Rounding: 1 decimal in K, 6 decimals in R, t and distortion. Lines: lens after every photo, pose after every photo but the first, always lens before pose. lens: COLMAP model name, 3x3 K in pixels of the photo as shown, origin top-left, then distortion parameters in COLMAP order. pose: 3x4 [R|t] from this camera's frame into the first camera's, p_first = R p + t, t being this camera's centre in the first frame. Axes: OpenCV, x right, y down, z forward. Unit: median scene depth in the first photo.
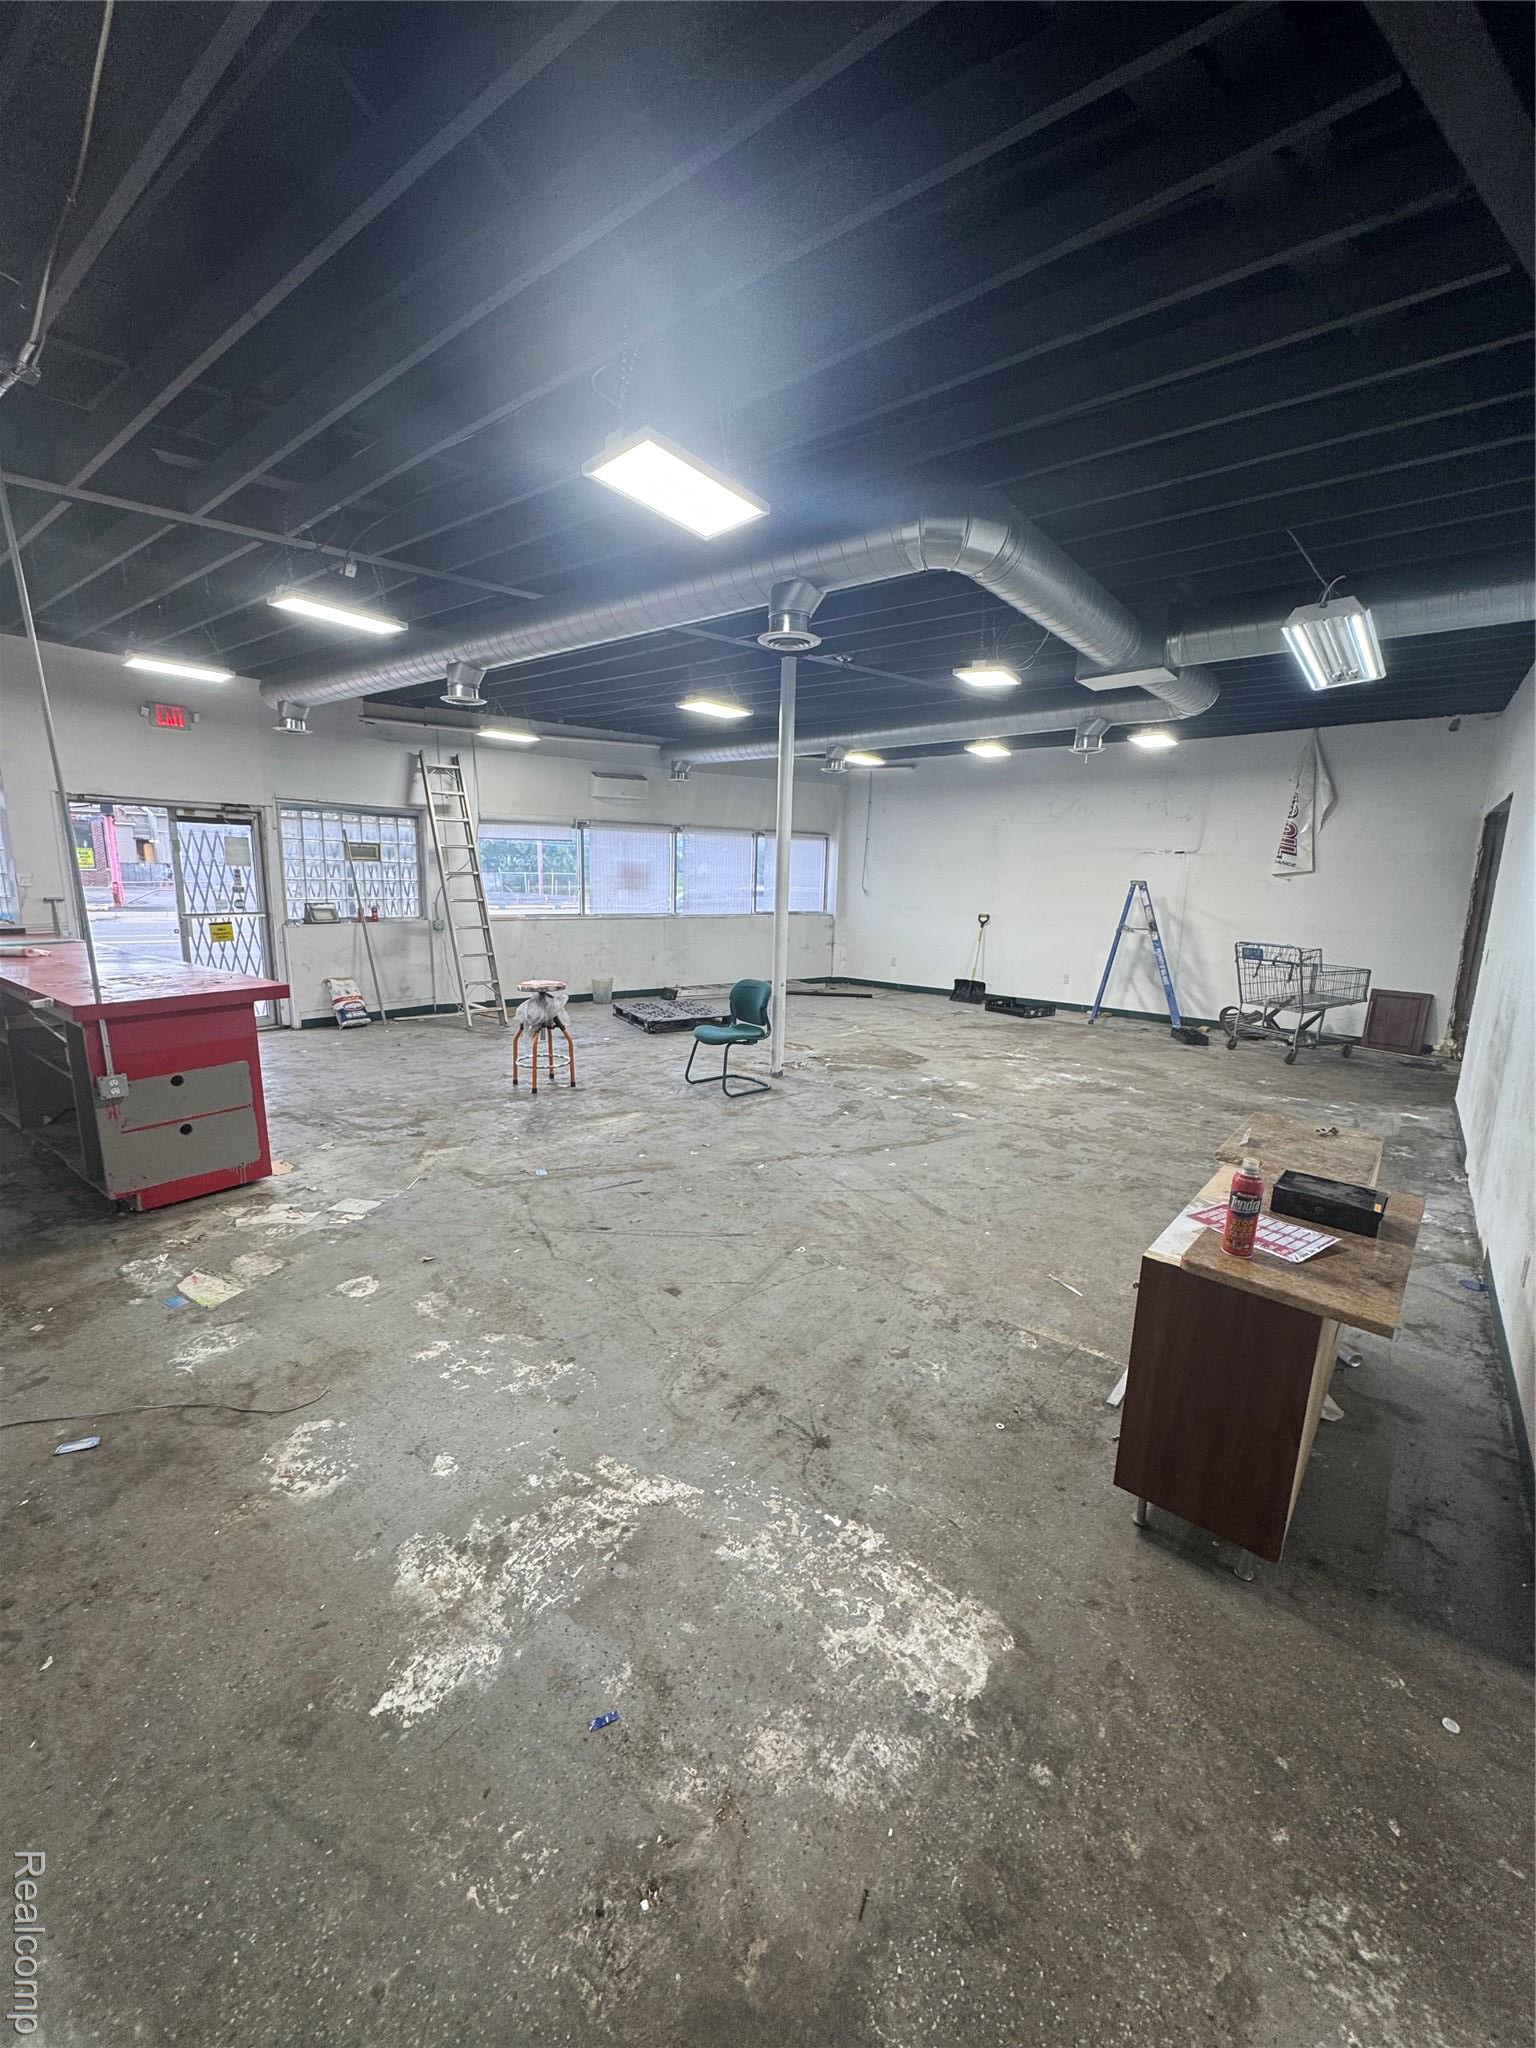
lens RADIAL K [[813.5, 0, 770.2], [0, 813.5, 1029.6], [0, 0, 1]] dist [-0.001744, 0.000588]
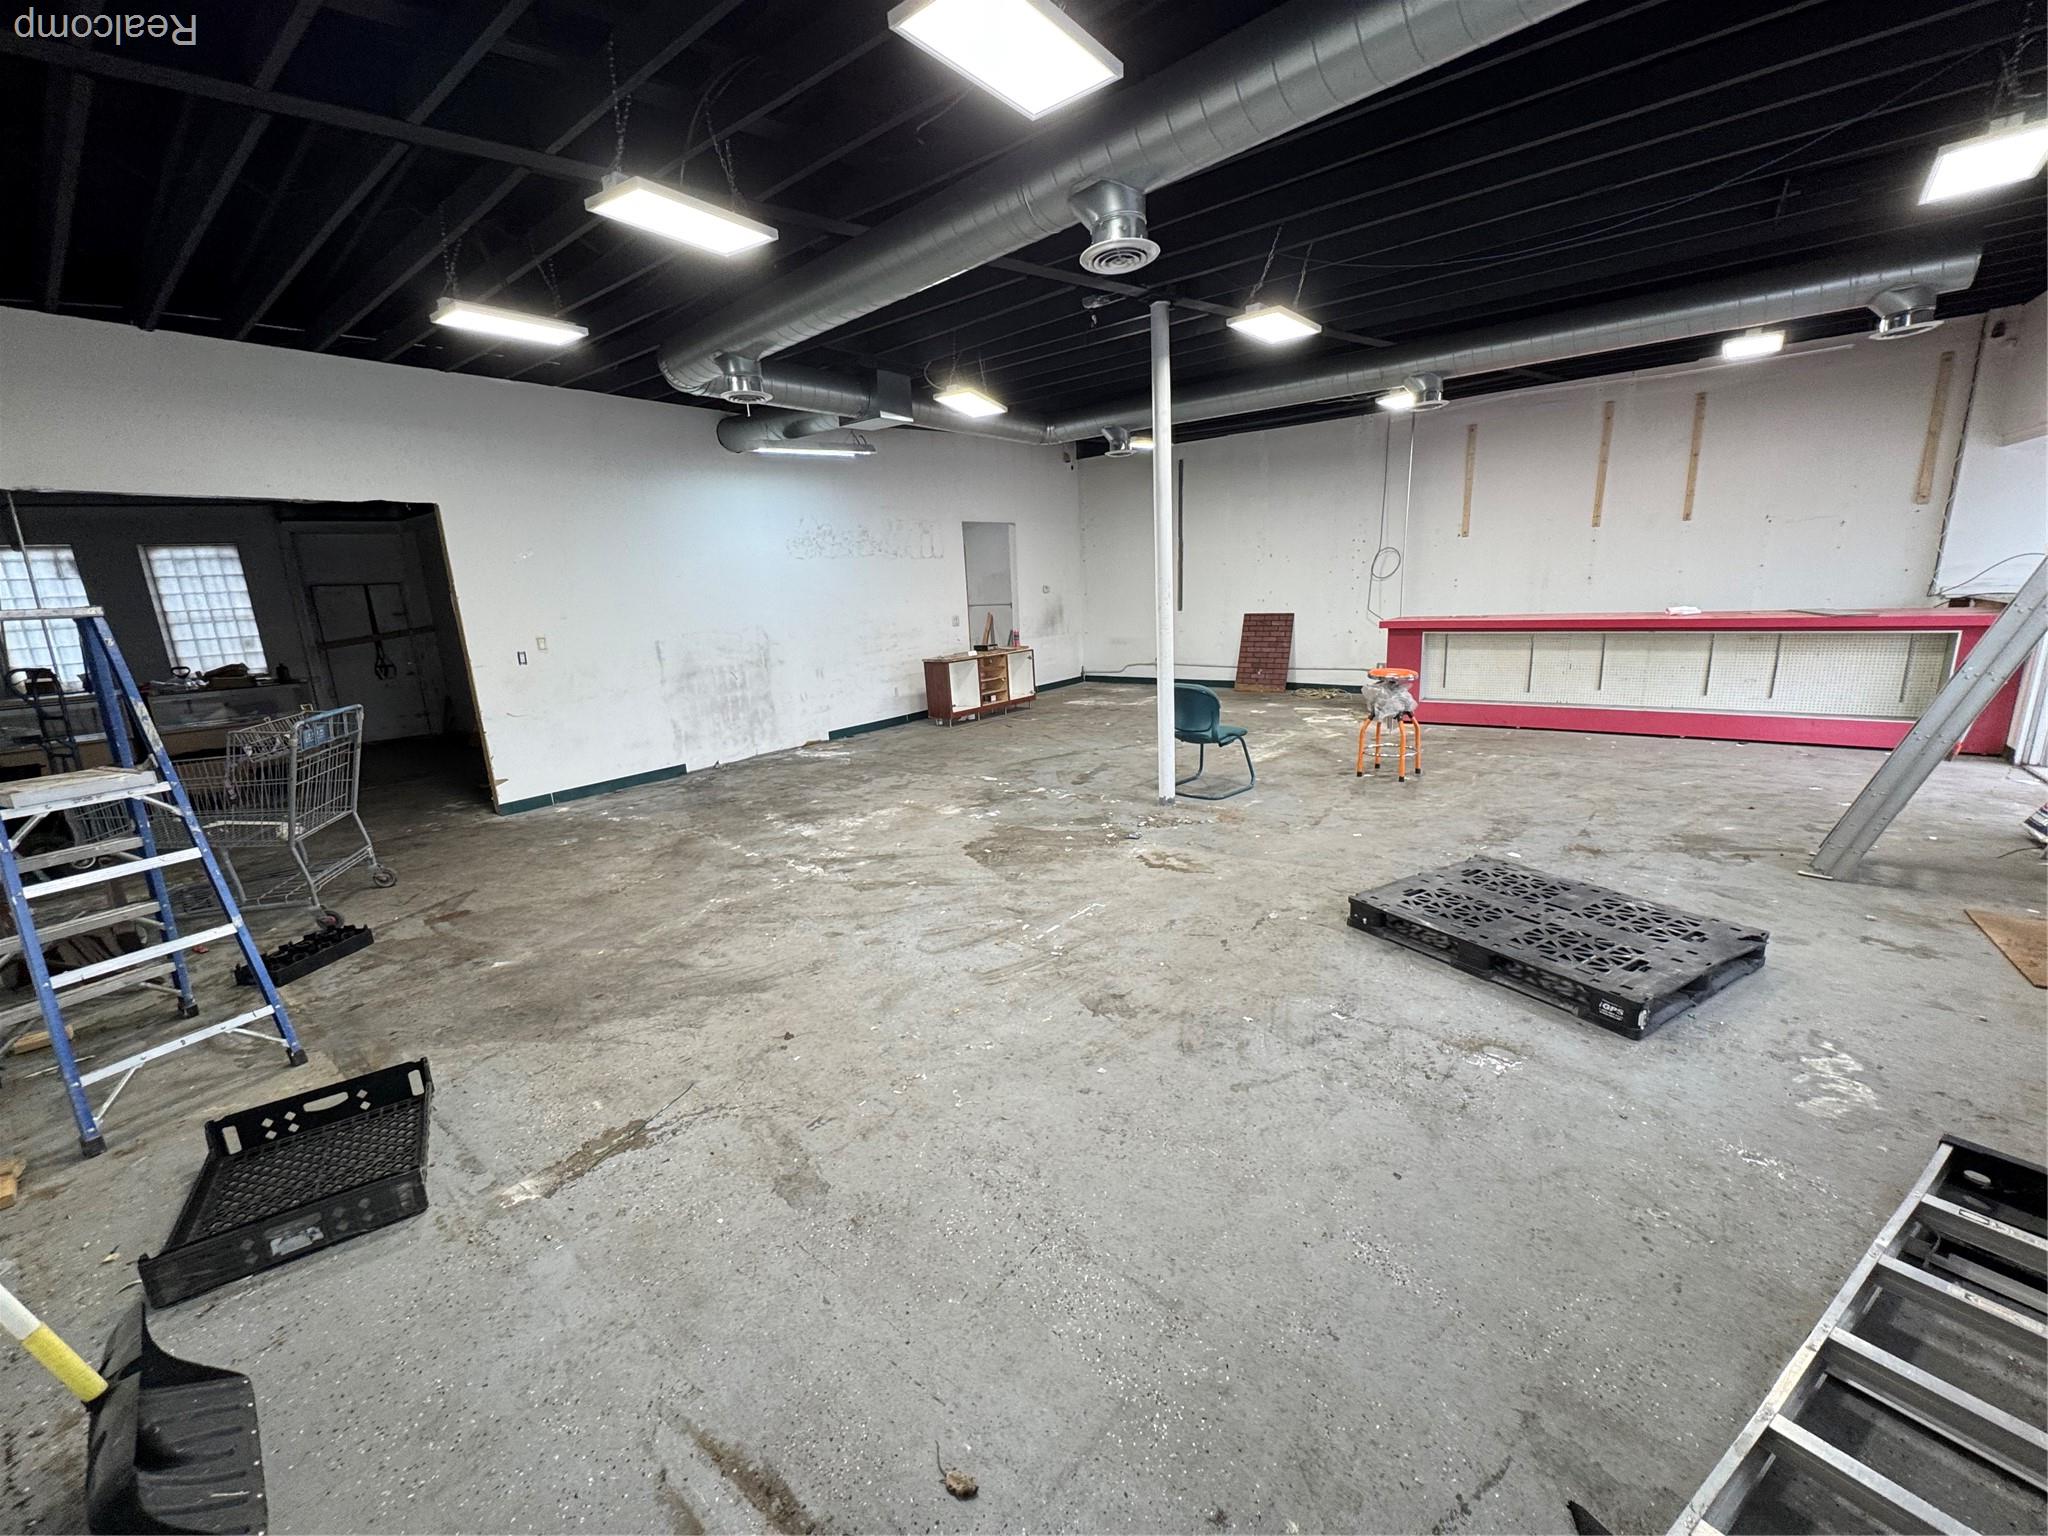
lens RADIAL K [[813.5, 0, 1022.7], [0, 813.5, 769.6], [0, 0, 1]] dist [-0.001744, 0.000588]
pose [[-0.999676, 0.025437, 0.000431, 0.195667], [0.023410, 0.913130, 0.406997, -0.405658], [0.009959, 0.406875, -0.913430, 2.177251]]
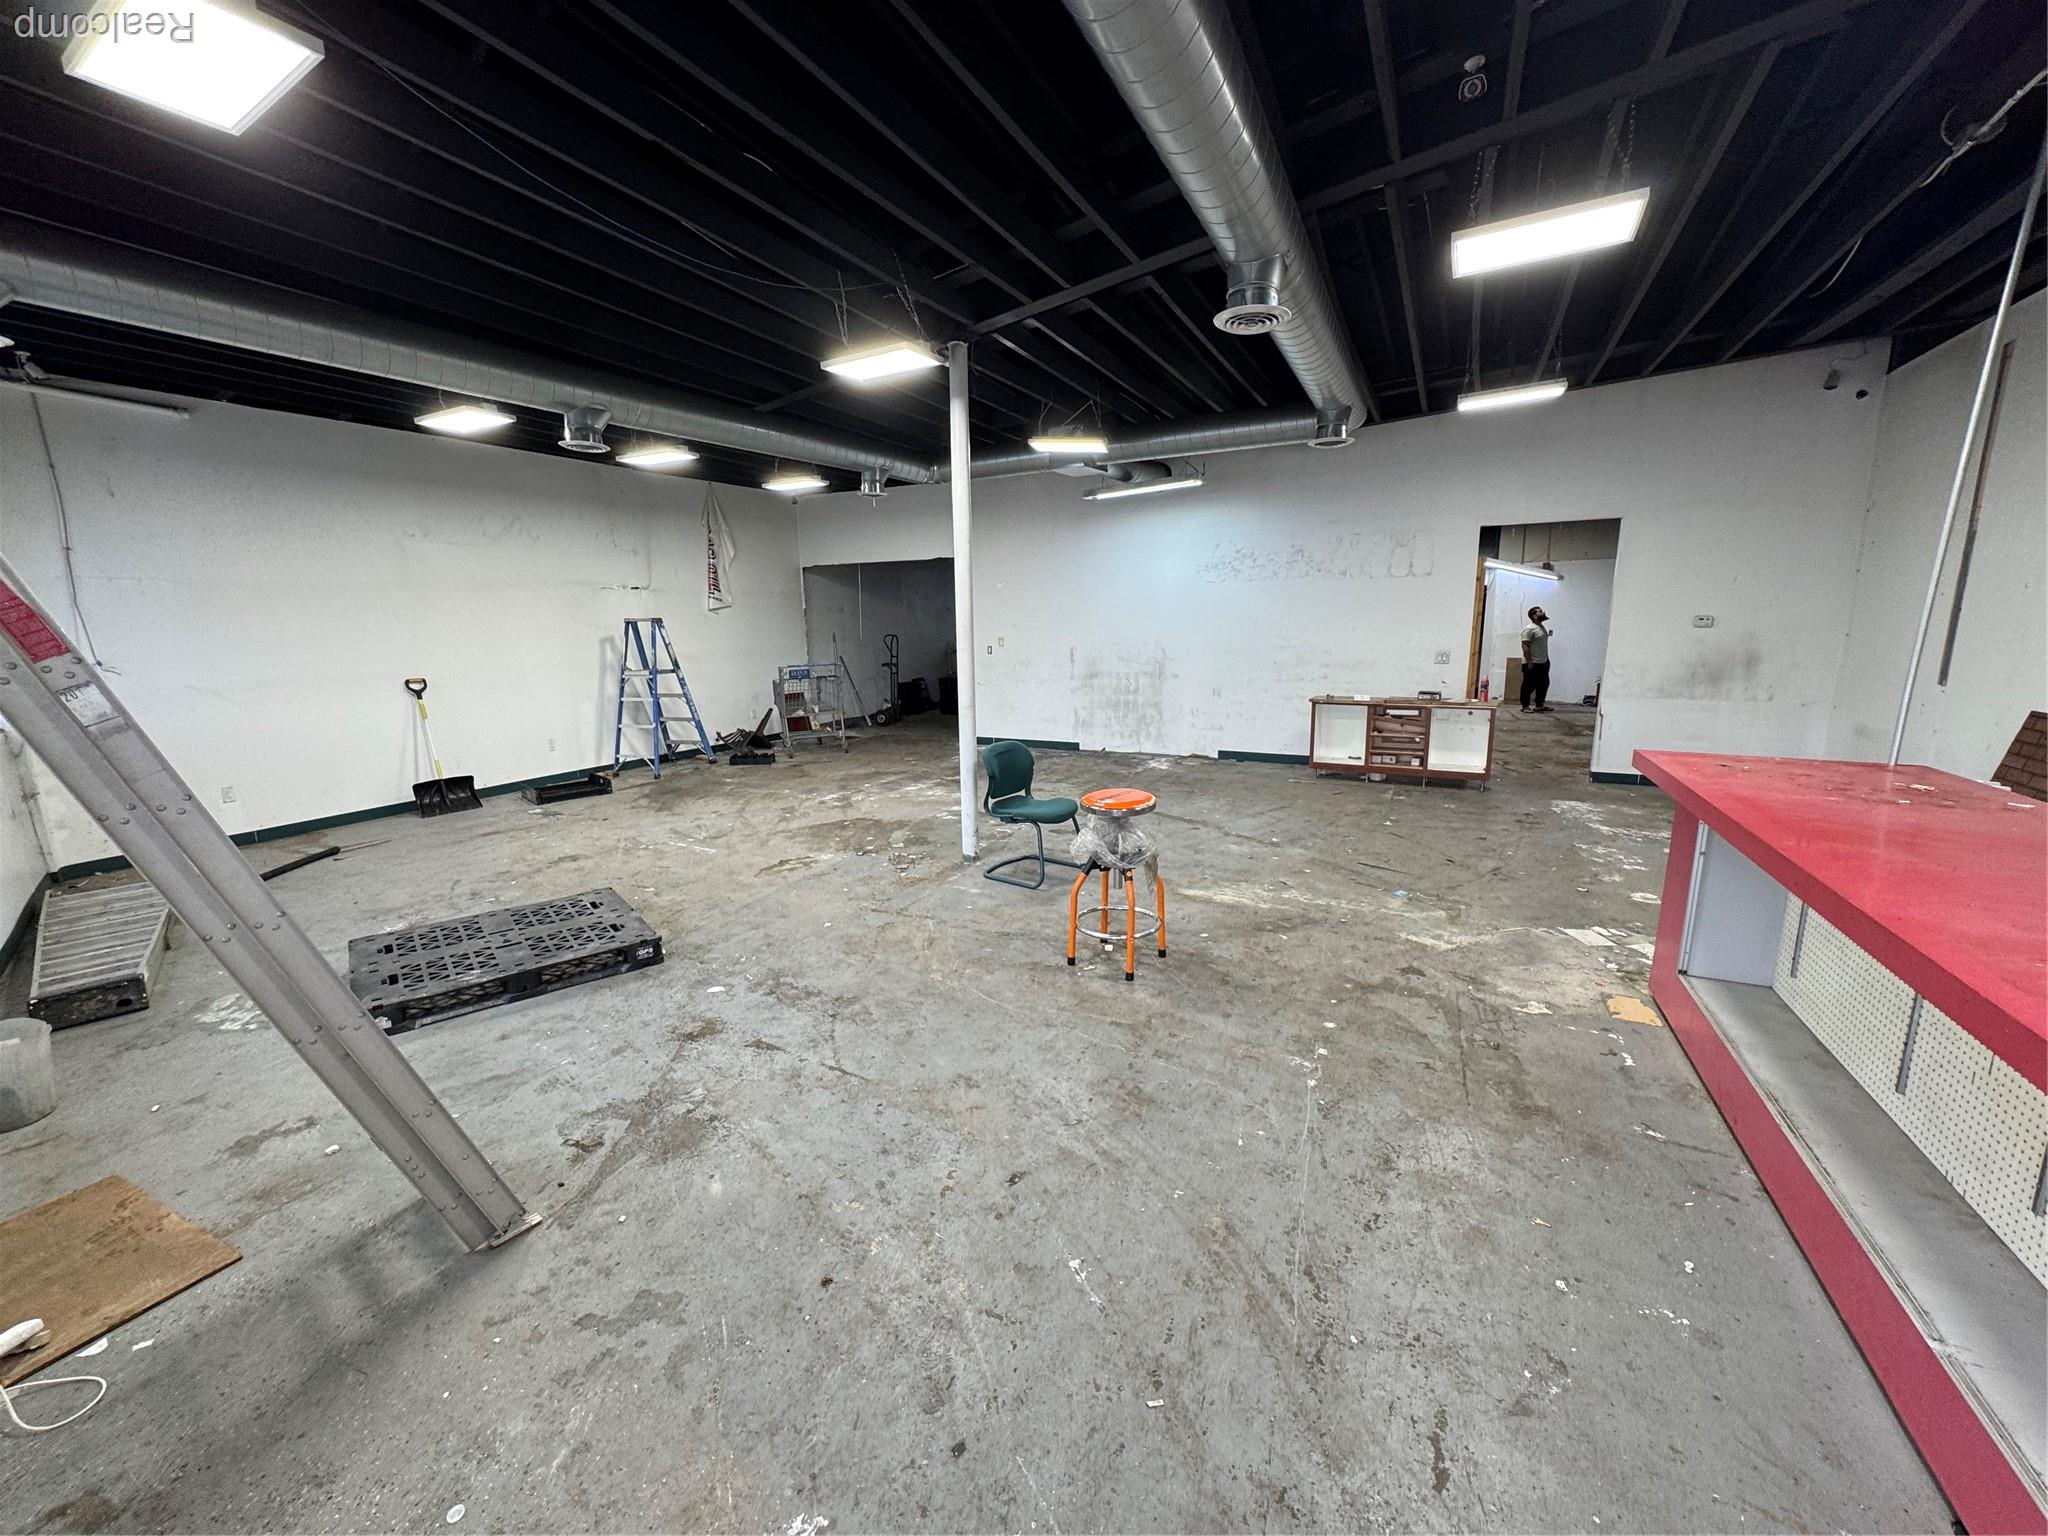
lens RADIAL K [[813.5, 0, 1021.3], [0, 813.5, 766.8], [0, 0, 1]] dist [-0.001744, 0.000588]
pose [[-0.182451, -0.201558, 0.962334, -0.947780], [0.200508, 0.950566, 0.237108, -0.264968], [-0.962553, 0.236216, -0.133017, 1.274139]]
